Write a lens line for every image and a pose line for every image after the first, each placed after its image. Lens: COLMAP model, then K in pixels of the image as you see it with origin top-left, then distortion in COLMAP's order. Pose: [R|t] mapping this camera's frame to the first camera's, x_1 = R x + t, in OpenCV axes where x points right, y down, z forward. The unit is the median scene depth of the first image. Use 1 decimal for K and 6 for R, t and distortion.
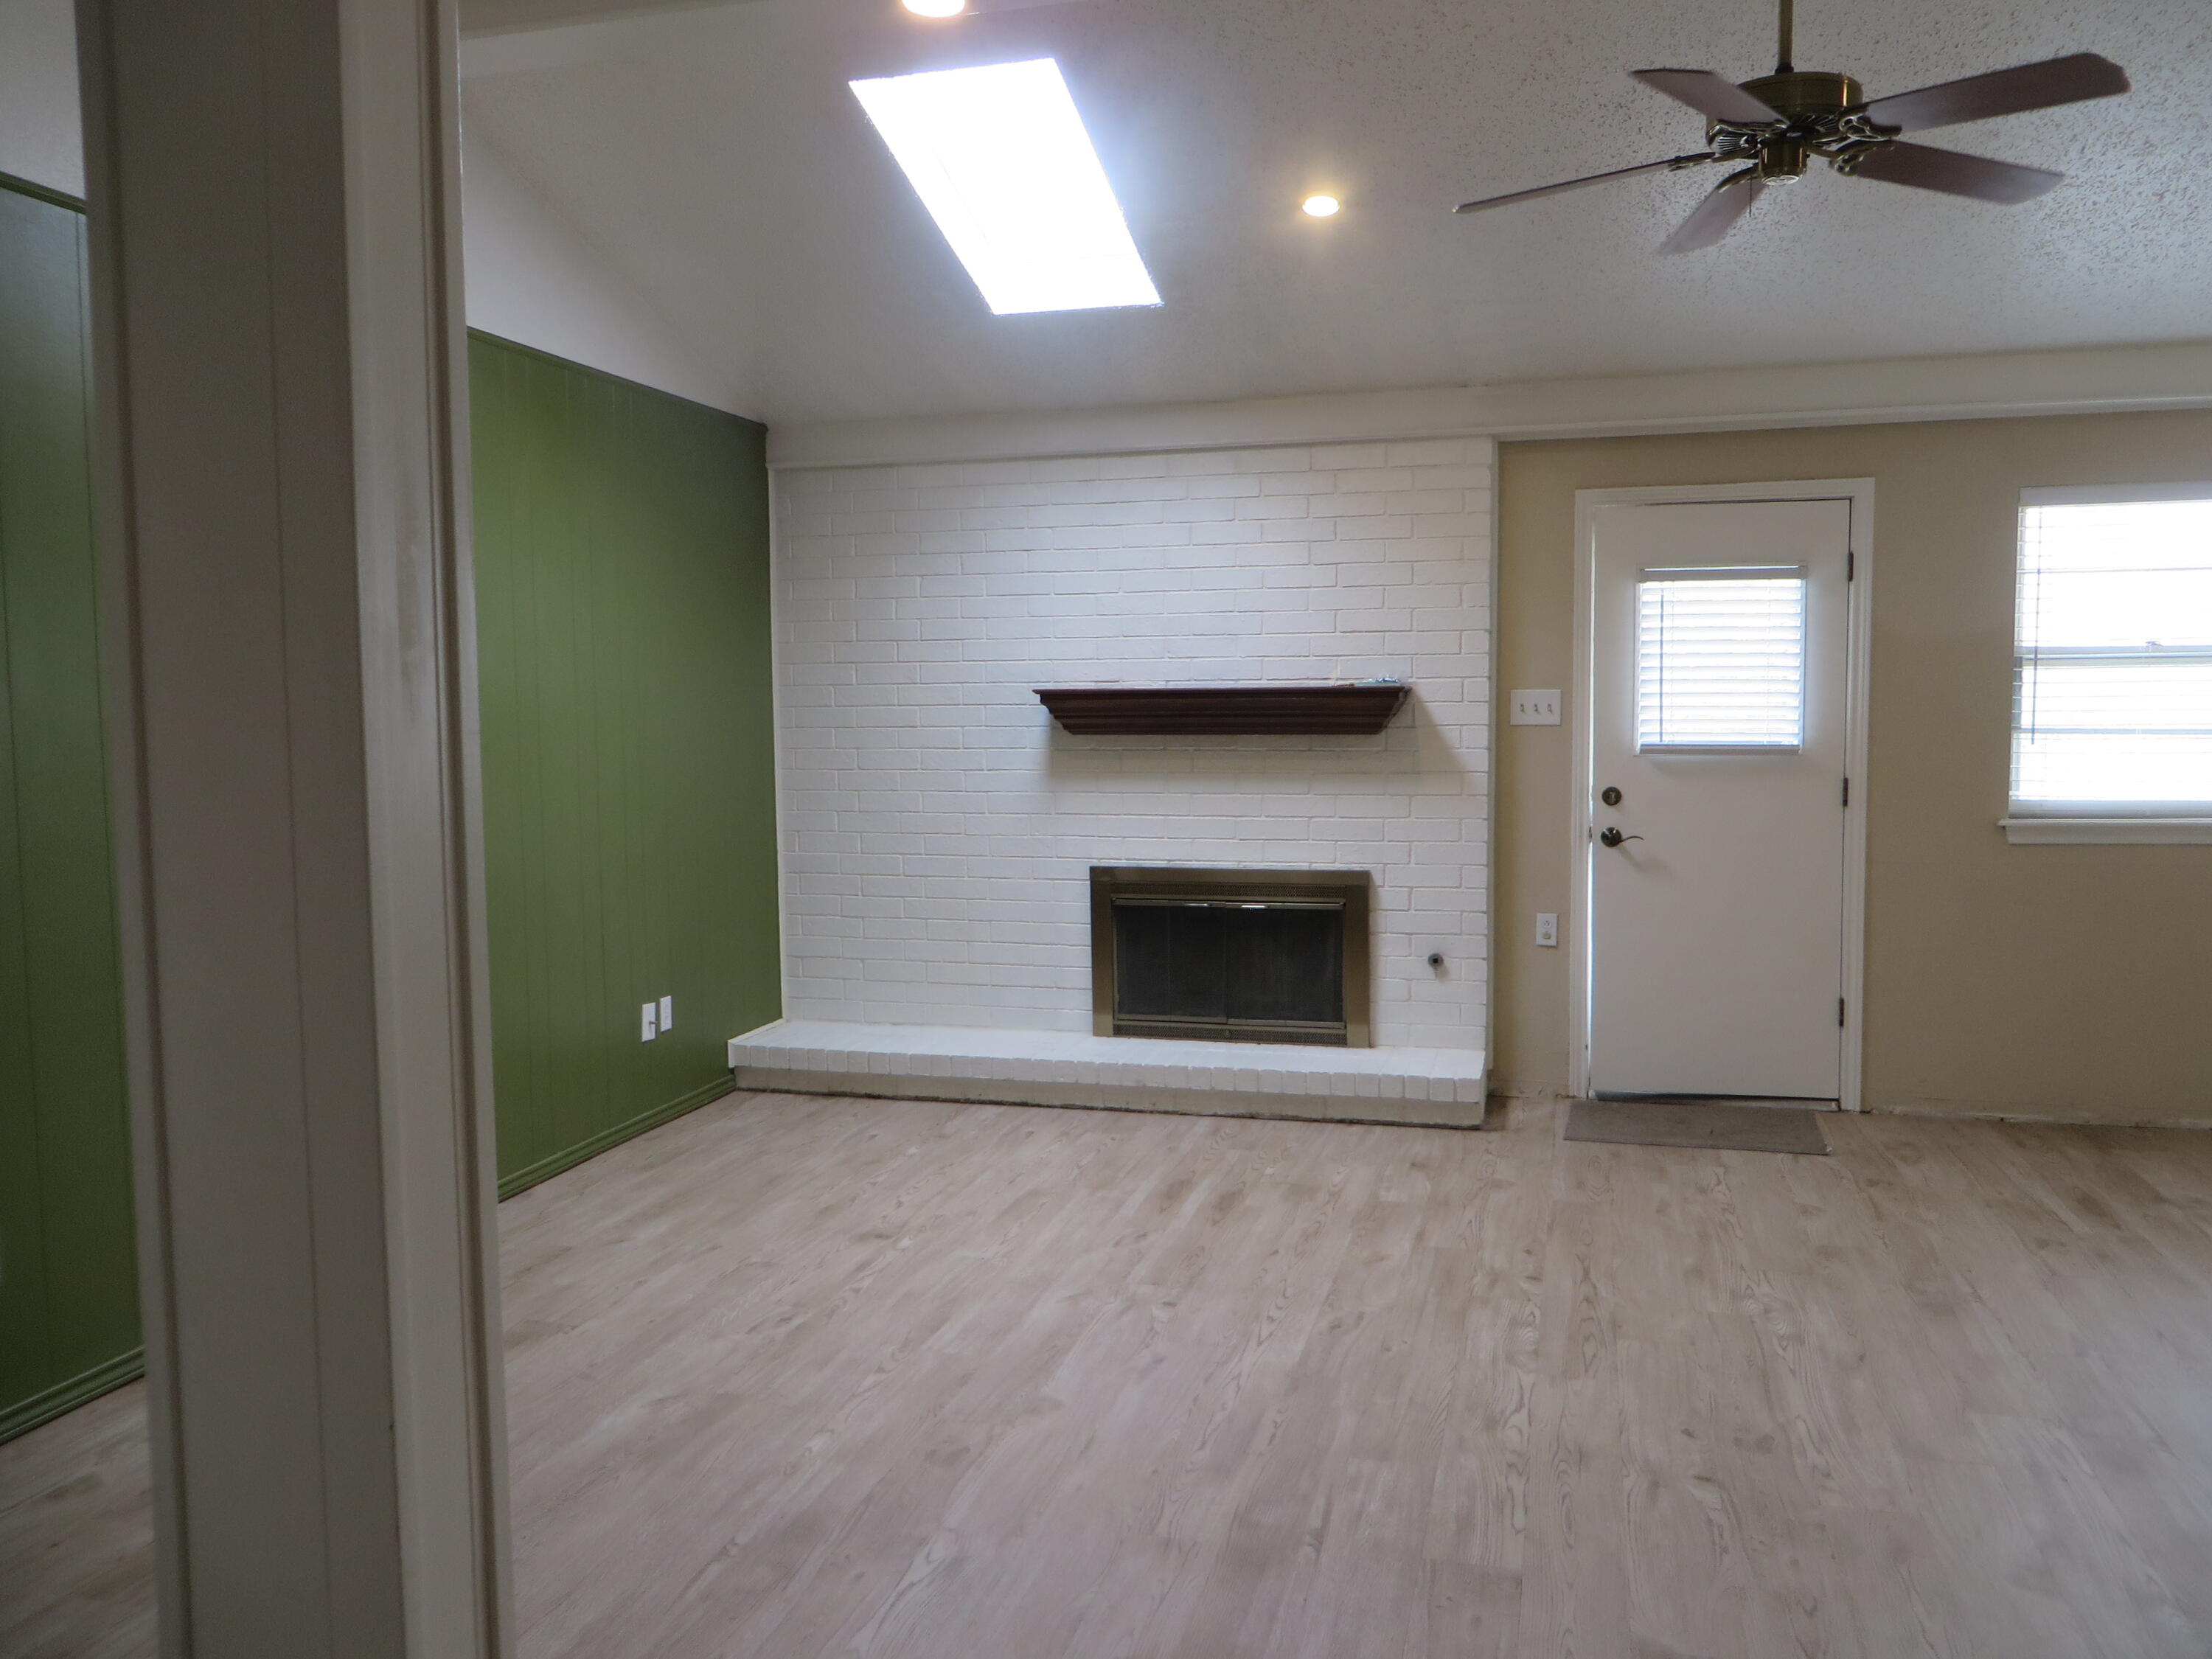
lens RADIAL K [[1650.2, 0, 1121.6], [0, 1650.2, 819.4], [0, 0, 1]] dist [-0.010312, 0.001488]
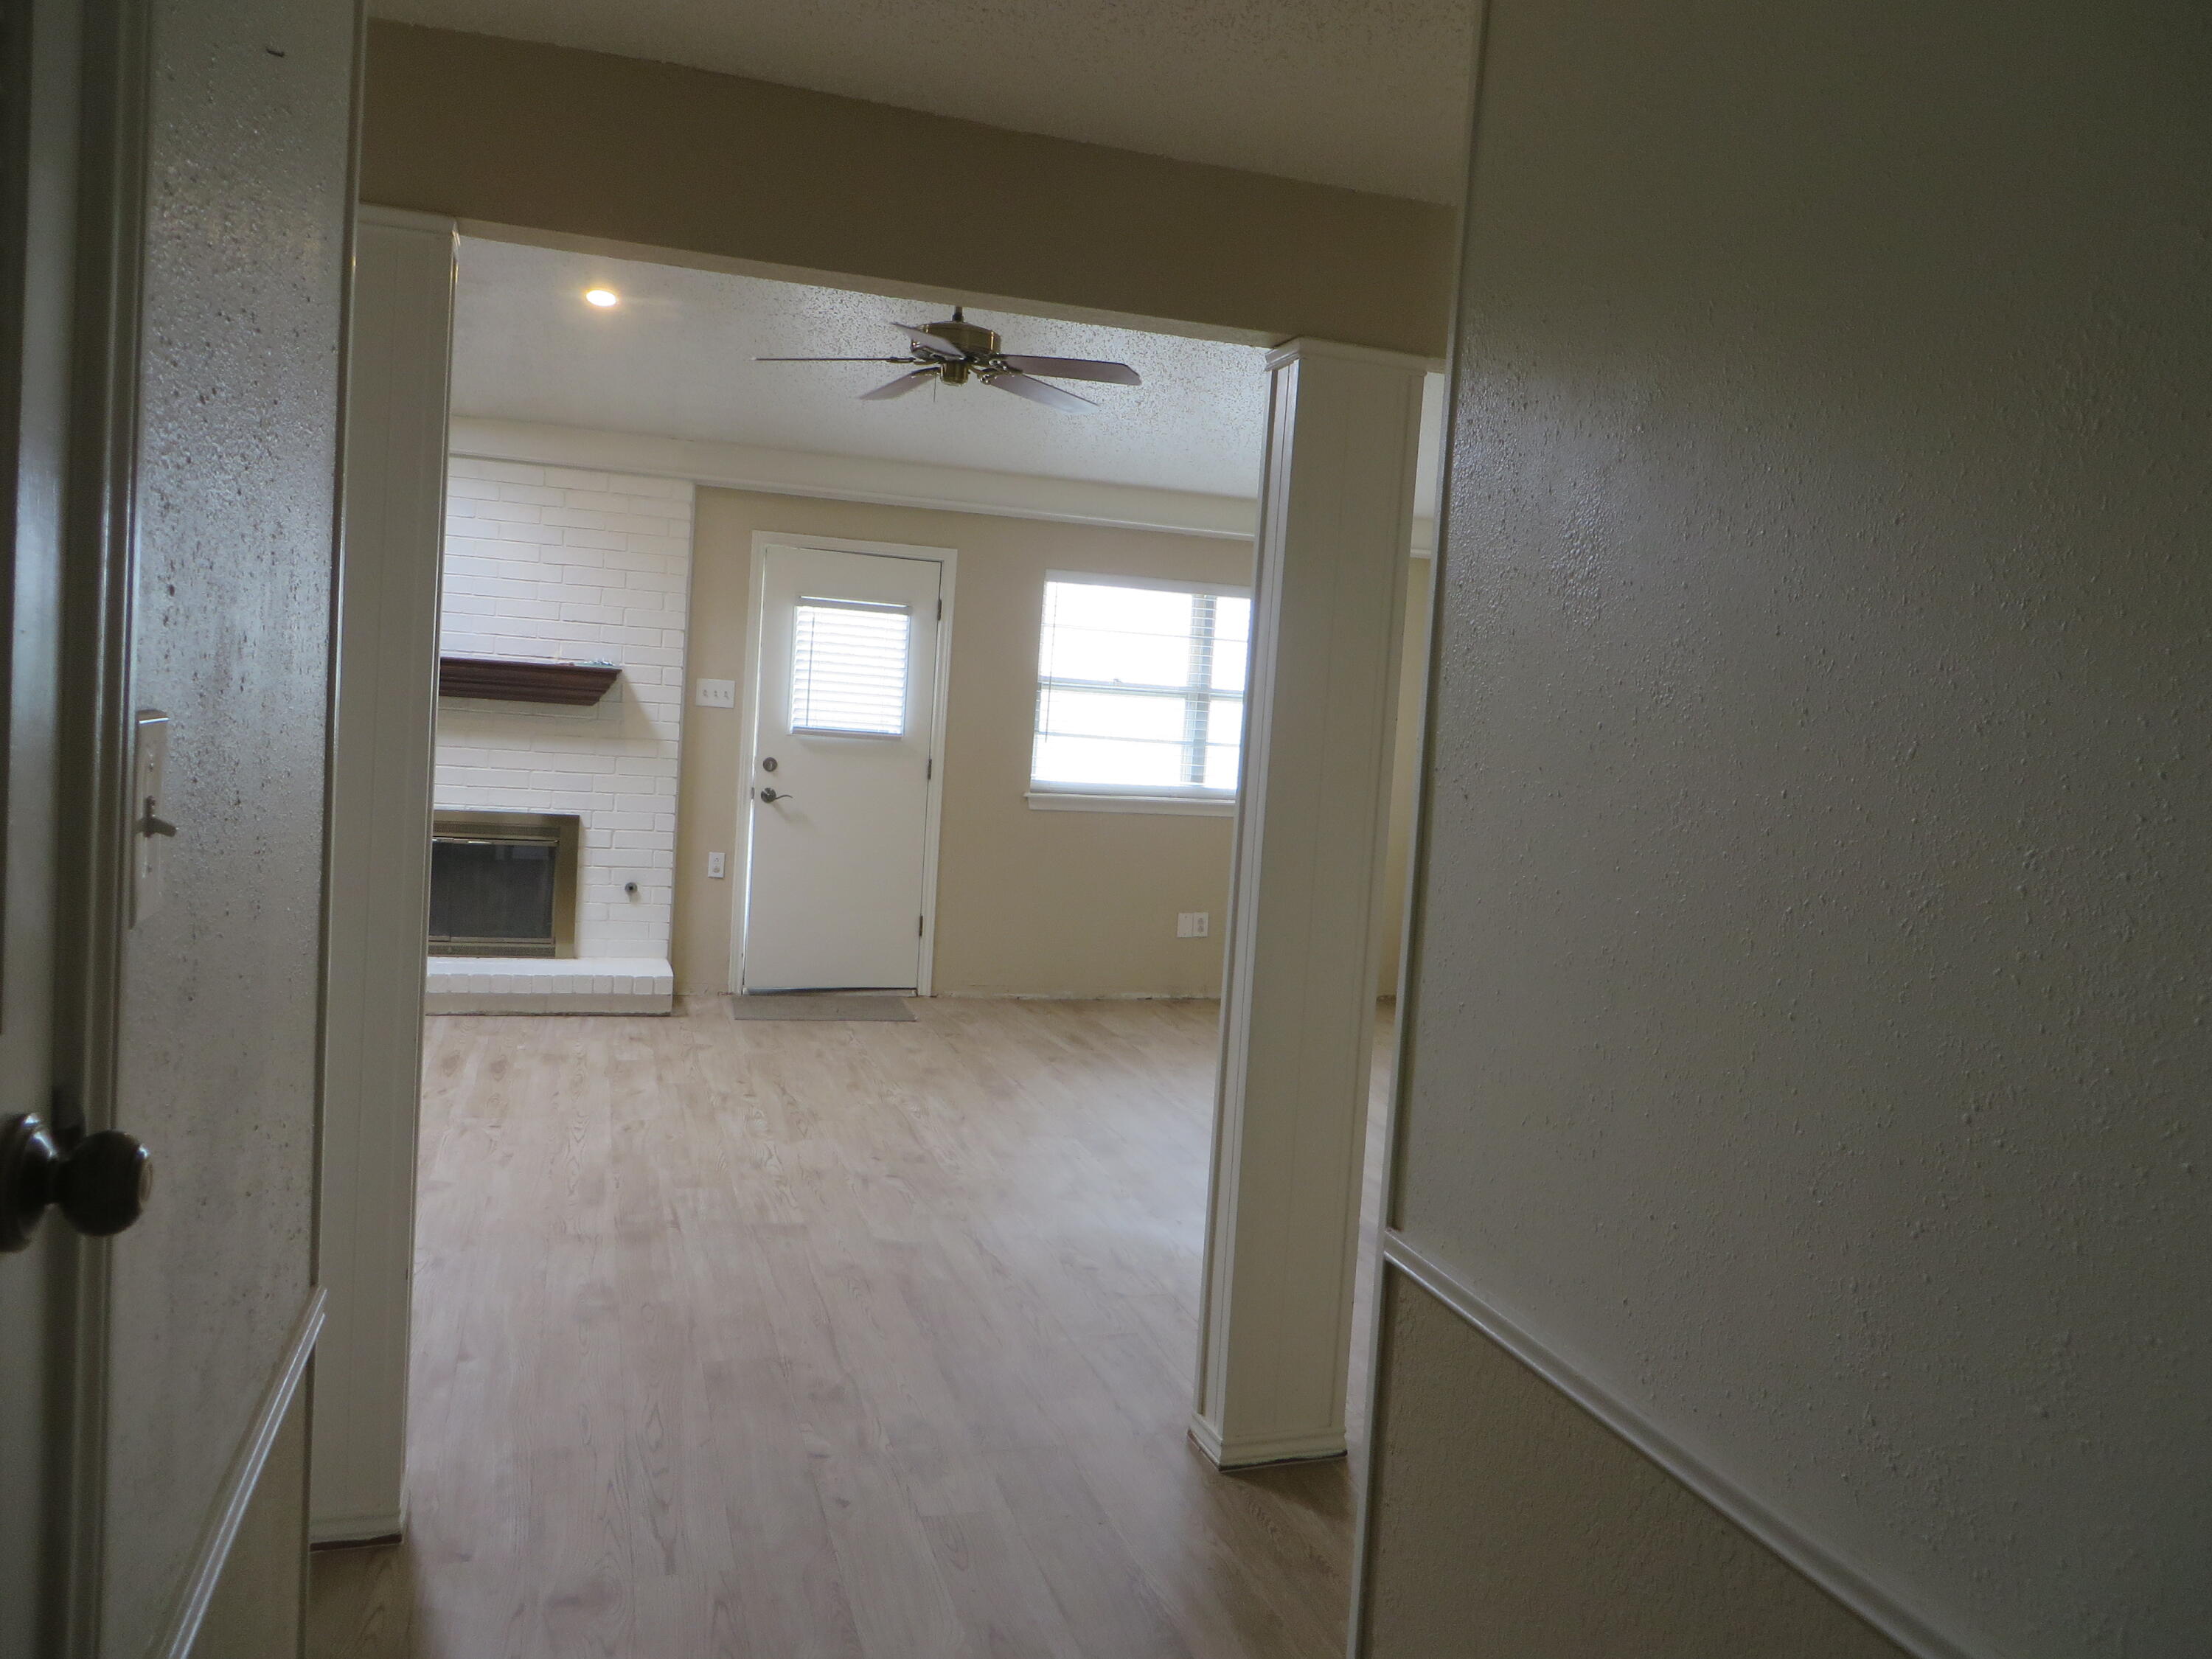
lens RADIAL K [[1650.2, 0, 1109.8], [0, 1650.2, 816.6], [0, 0, 1]] dist [-0.010312, 0.001488]
pose [[0.835069, 0.029396, 0.549360, -0.210186], [-0.035823, 0.999358, 0.000978, 0.017438], [-0.548978, -0.020496, 0.835585, -0.271132]]
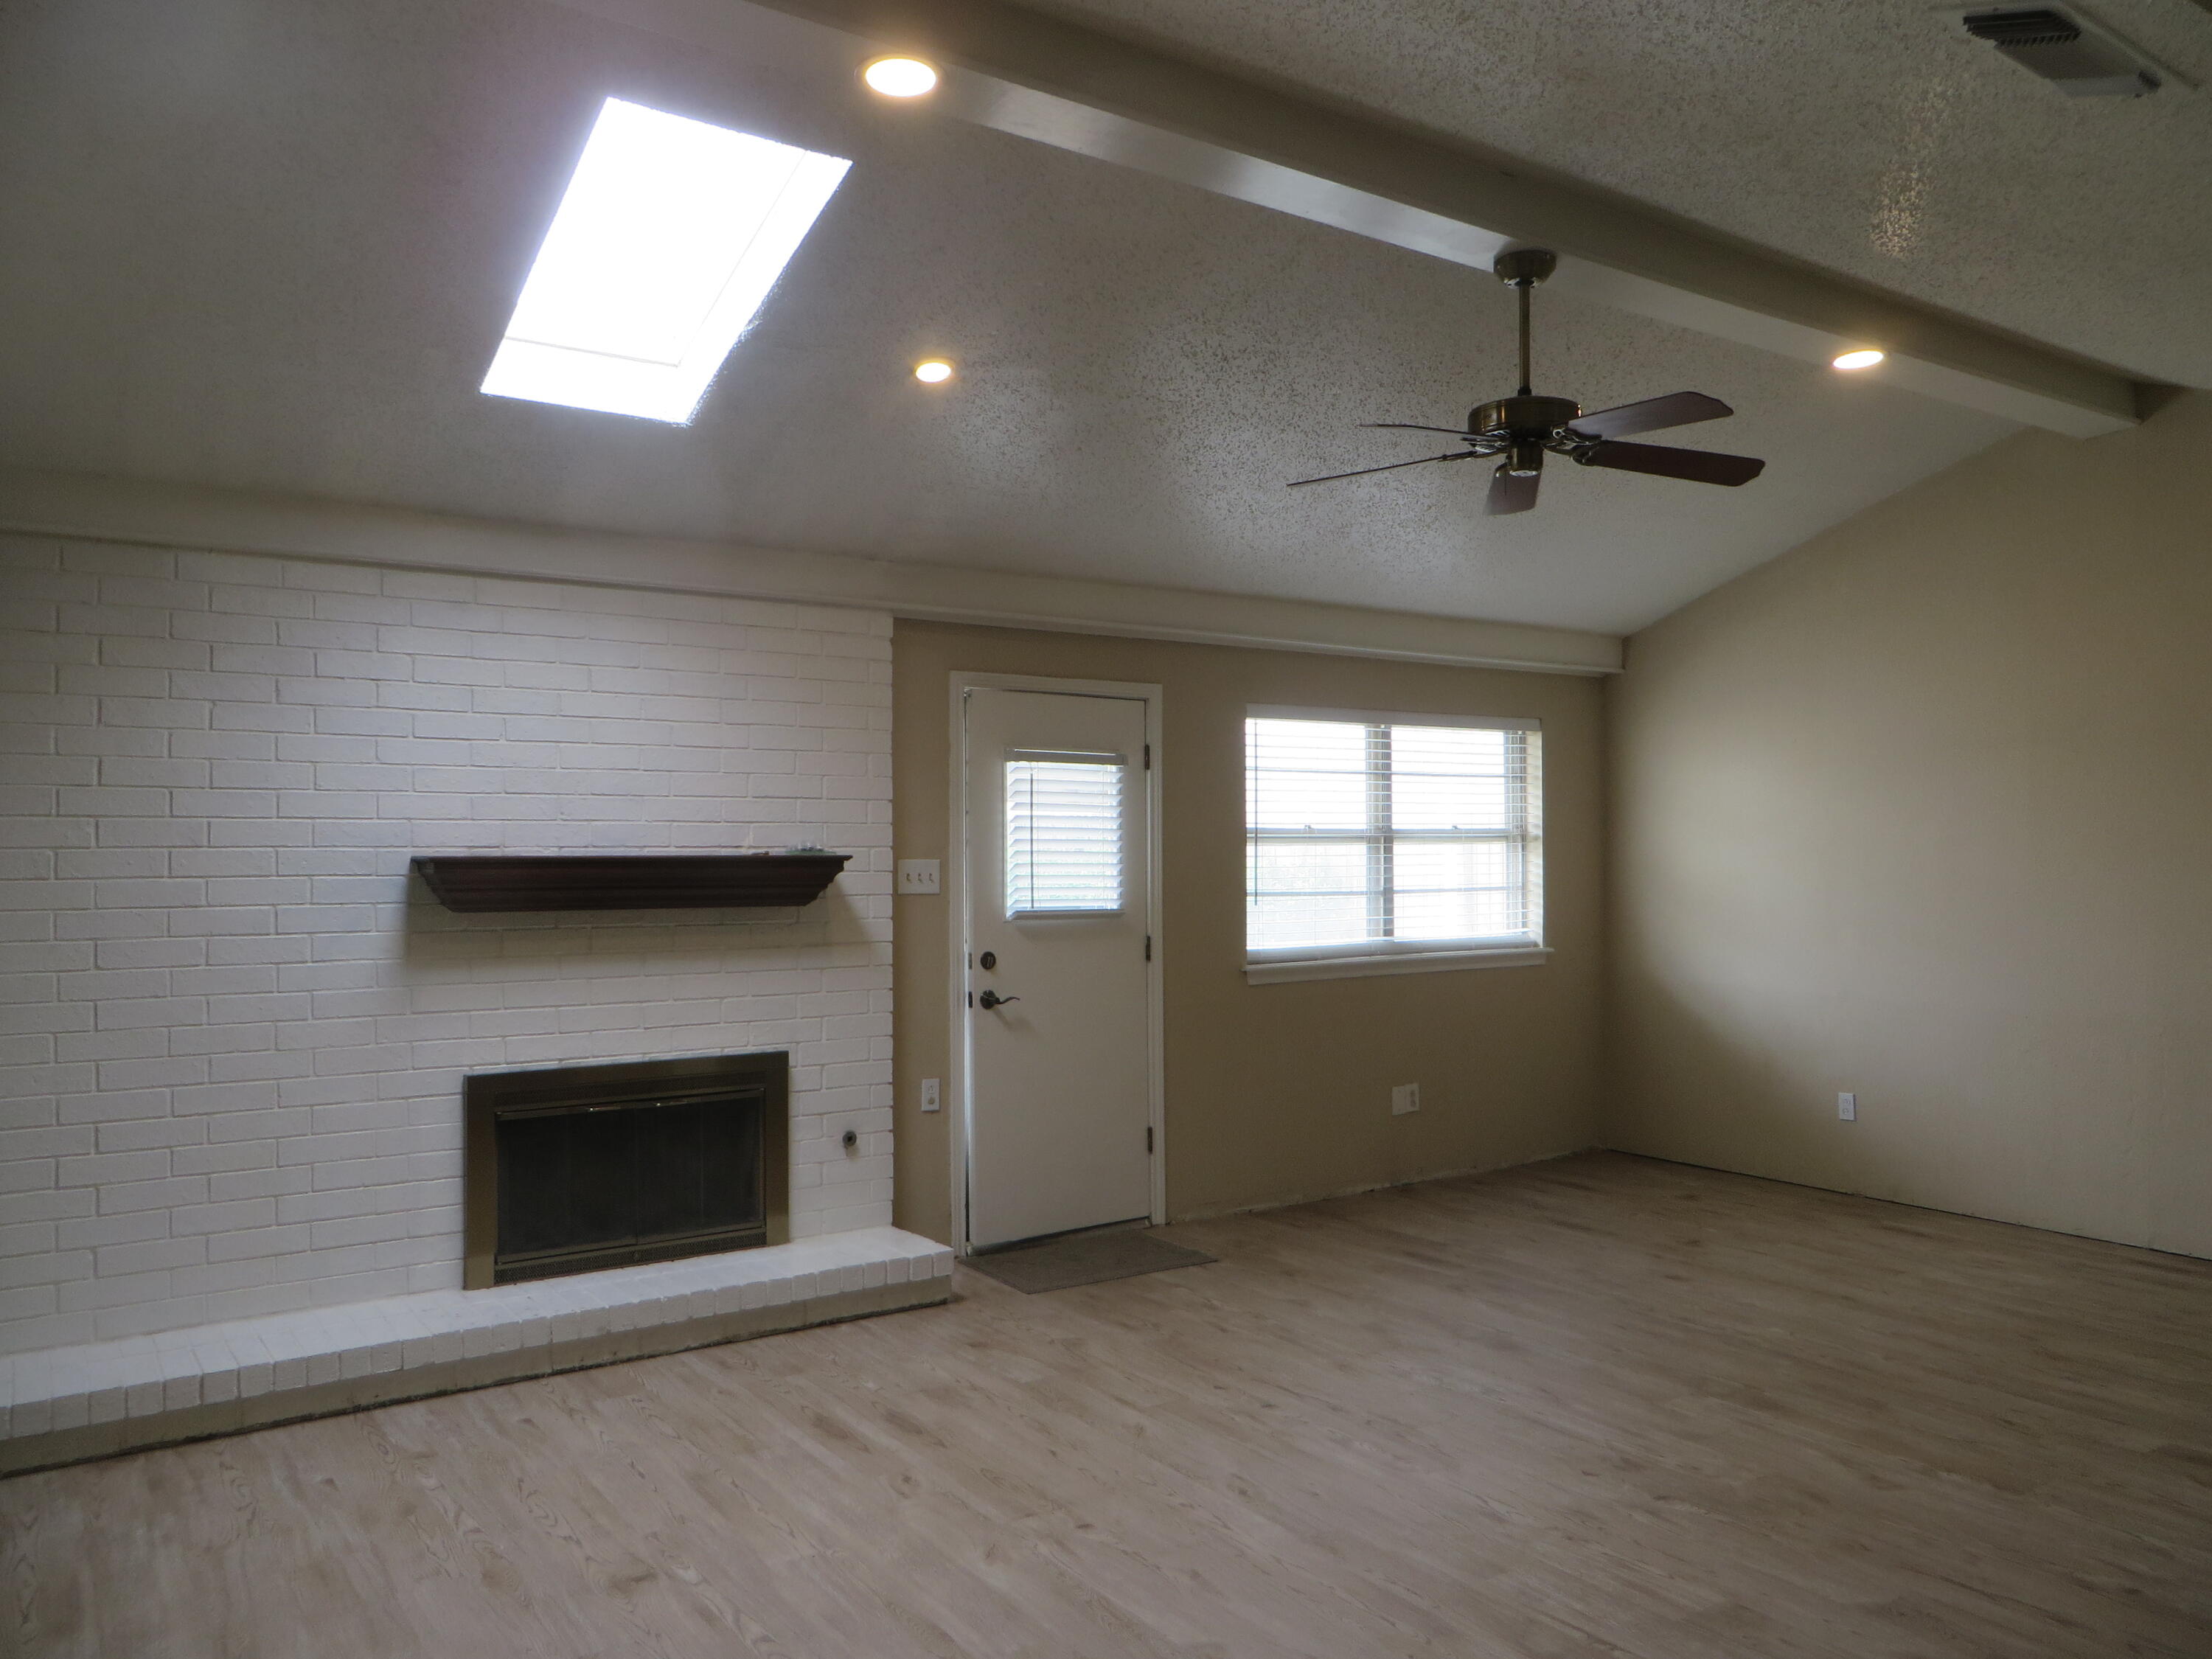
lens RADIAL K [[1650.2, 0, 1108.6], [0, 1650.2, 816.6], [0, 0, 1]] dist [-0.010312, 0.001488]
pose [[0.646291, 0.025466, 0.762666, -0.479108], [0.054777, 0.995316, -0.079653, -0.018118], [-0.761123, 0.093255, 0.641869, 0.260883]]
